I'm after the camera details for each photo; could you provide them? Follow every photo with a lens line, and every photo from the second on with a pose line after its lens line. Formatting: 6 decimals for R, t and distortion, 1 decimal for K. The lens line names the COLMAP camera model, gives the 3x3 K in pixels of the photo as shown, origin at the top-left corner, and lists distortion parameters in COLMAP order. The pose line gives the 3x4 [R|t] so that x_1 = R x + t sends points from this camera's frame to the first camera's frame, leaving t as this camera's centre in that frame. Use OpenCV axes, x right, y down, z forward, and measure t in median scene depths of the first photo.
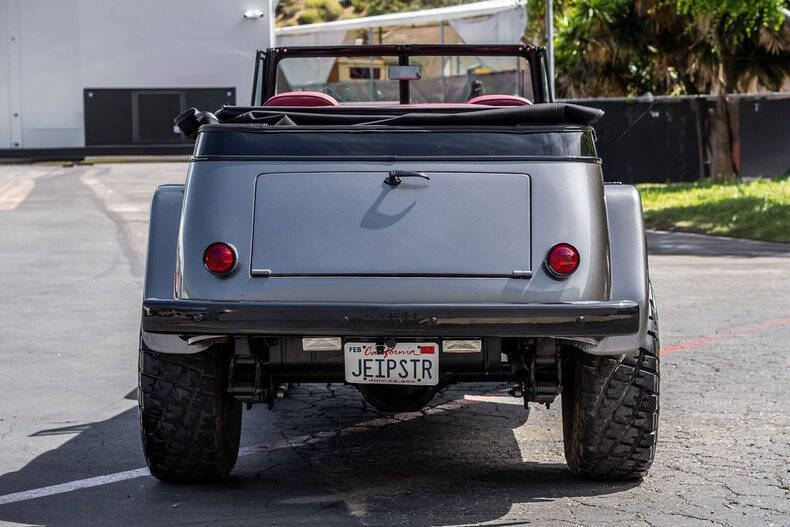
lens RADIAL K [[1774.5, 0, 448.5], [0, 1774.5, 261.9], [0, 0, 1]] dist [0.076309, 0.052158]
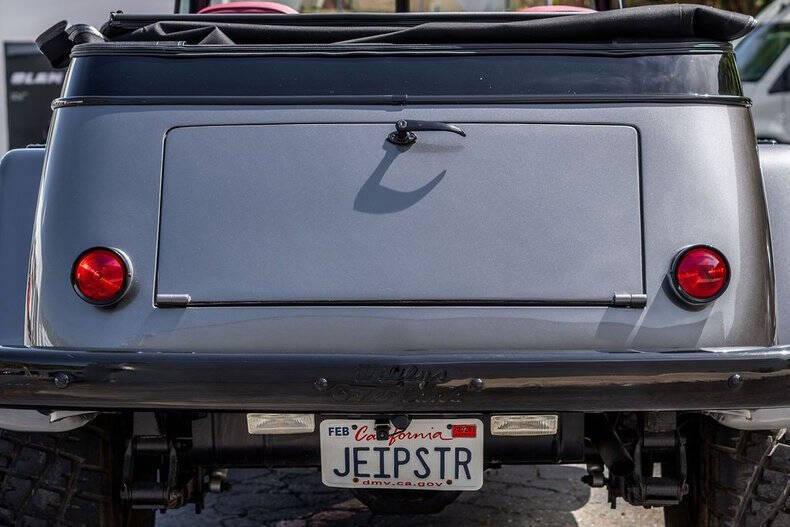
lens RADIAL K [[1986.9, 0, 457.6], [0, 1986.9, 264.5], [0, 0, 1]] dist [0.041442, 0.071138]
pose [[0.999859, -0.005663, 0.015802, -0.023671], [0.005435, 0.999881, 0.014443, -0.013807], [-0.015881, -0.014355, 0.999771, 0.351938]]
